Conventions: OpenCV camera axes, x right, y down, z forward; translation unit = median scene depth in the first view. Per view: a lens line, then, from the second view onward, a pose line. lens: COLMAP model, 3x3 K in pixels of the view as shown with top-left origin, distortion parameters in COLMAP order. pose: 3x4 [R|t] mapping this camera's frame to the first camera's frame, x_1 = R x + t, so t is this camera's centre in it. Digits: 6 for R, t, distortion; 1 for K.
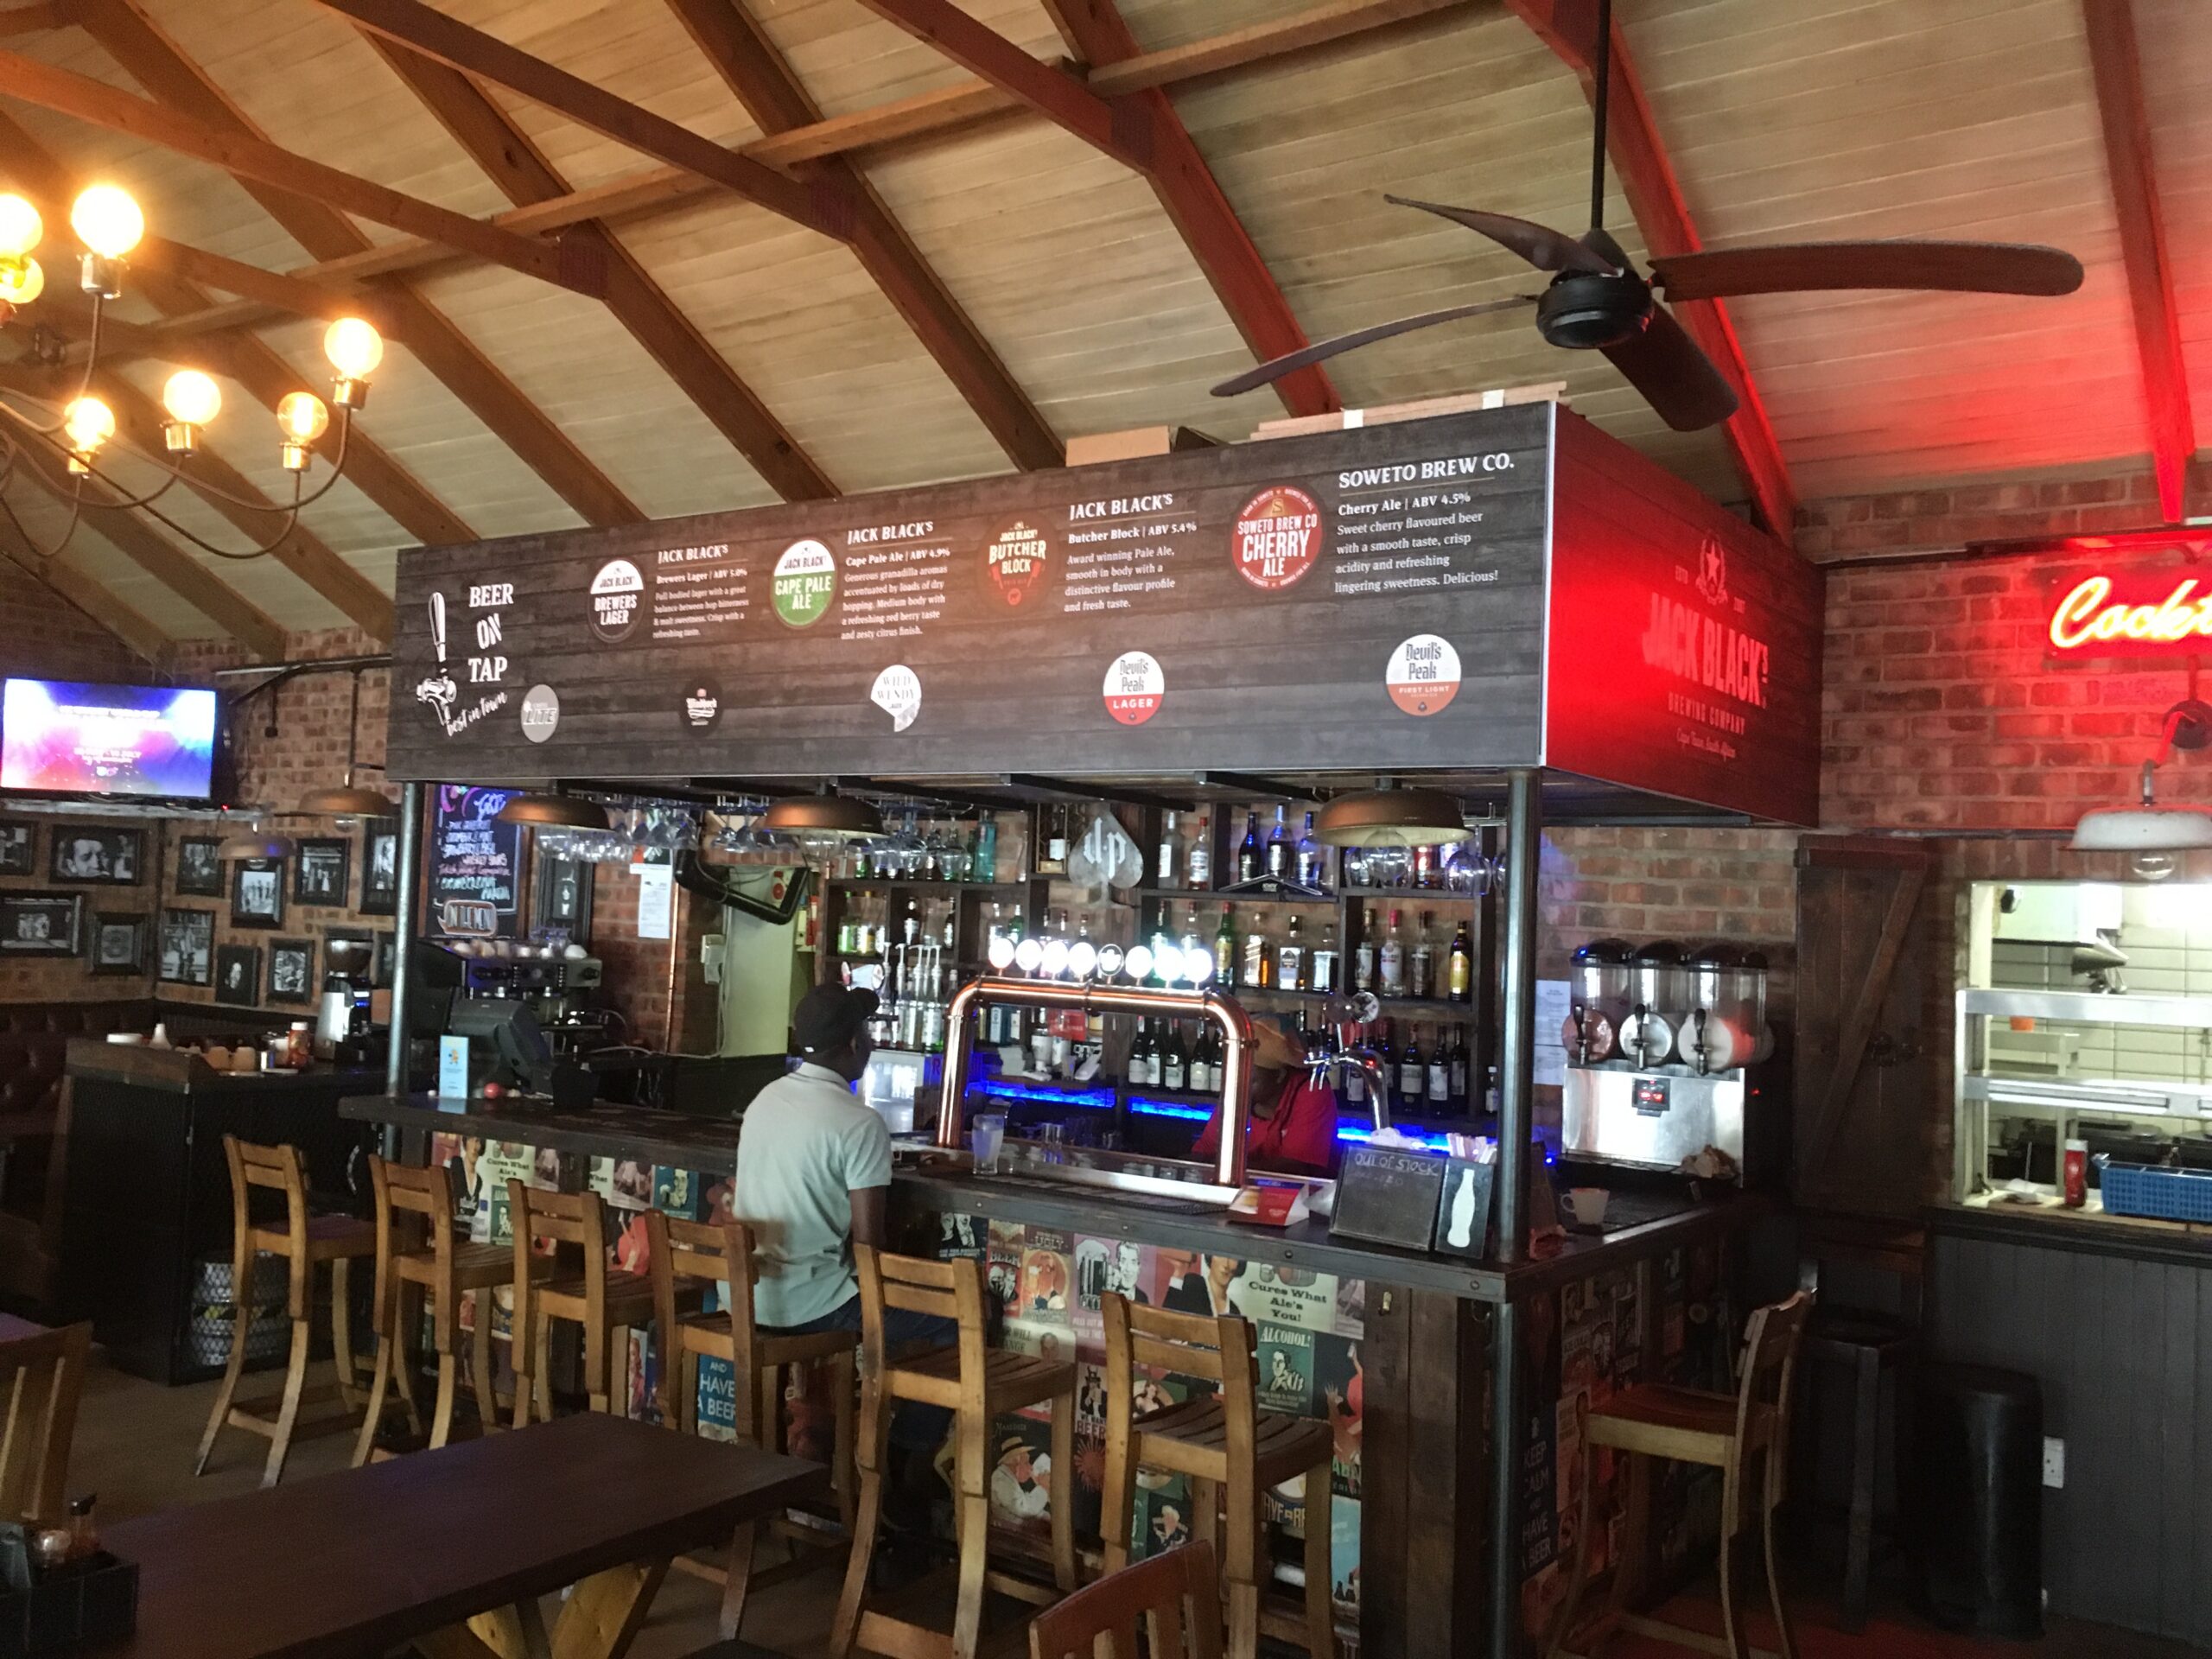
lens RADIAL K [[1875.7, 0, 1106.0], [0, 1875.7, 829.5], [0, 0, 1]] dist [-0.002141, -0.010080]
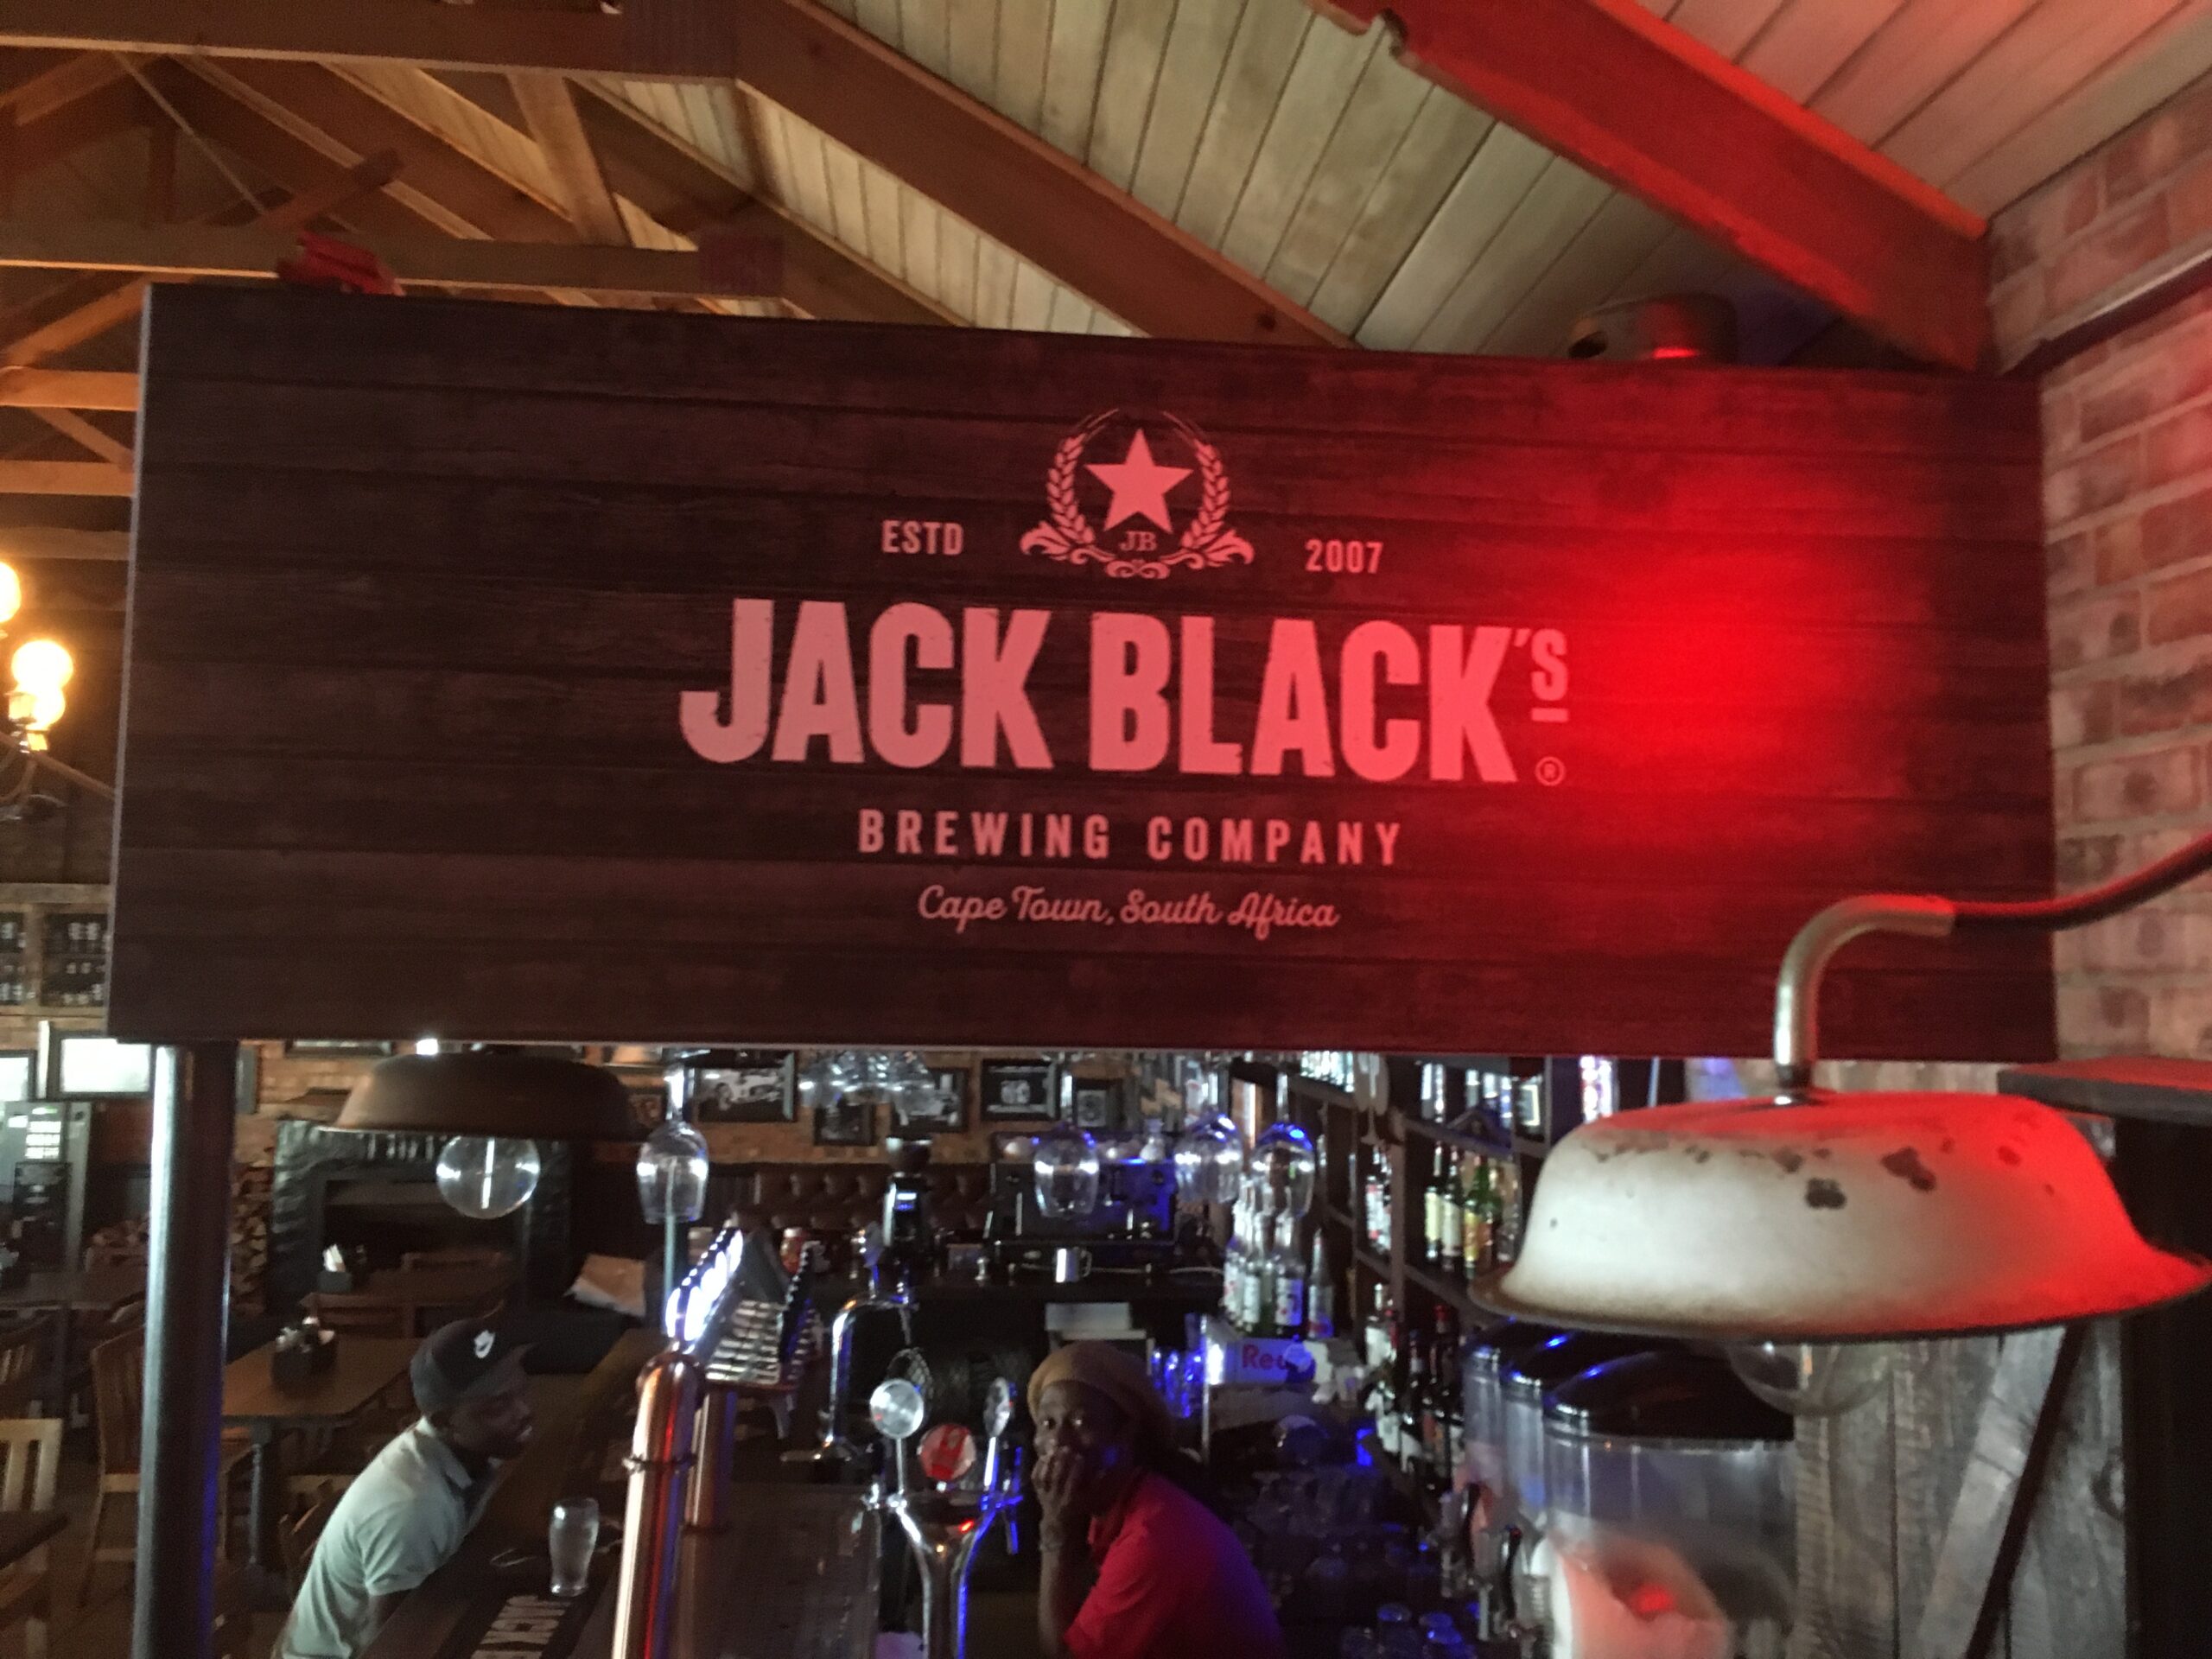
lens RADIAL K [[1875.7, 0, 1106.0], [0, 1875.7, 829.5], [0, 0, 1]] dist [-0.002141, -0.010080]
pose [[0.656256, -0.087369, -0.749463, 0.541684], [0.044964, 0.996037, -0.076741, -0.026371], [0.753197, 0.016663, 0.657584, 0.613577]]
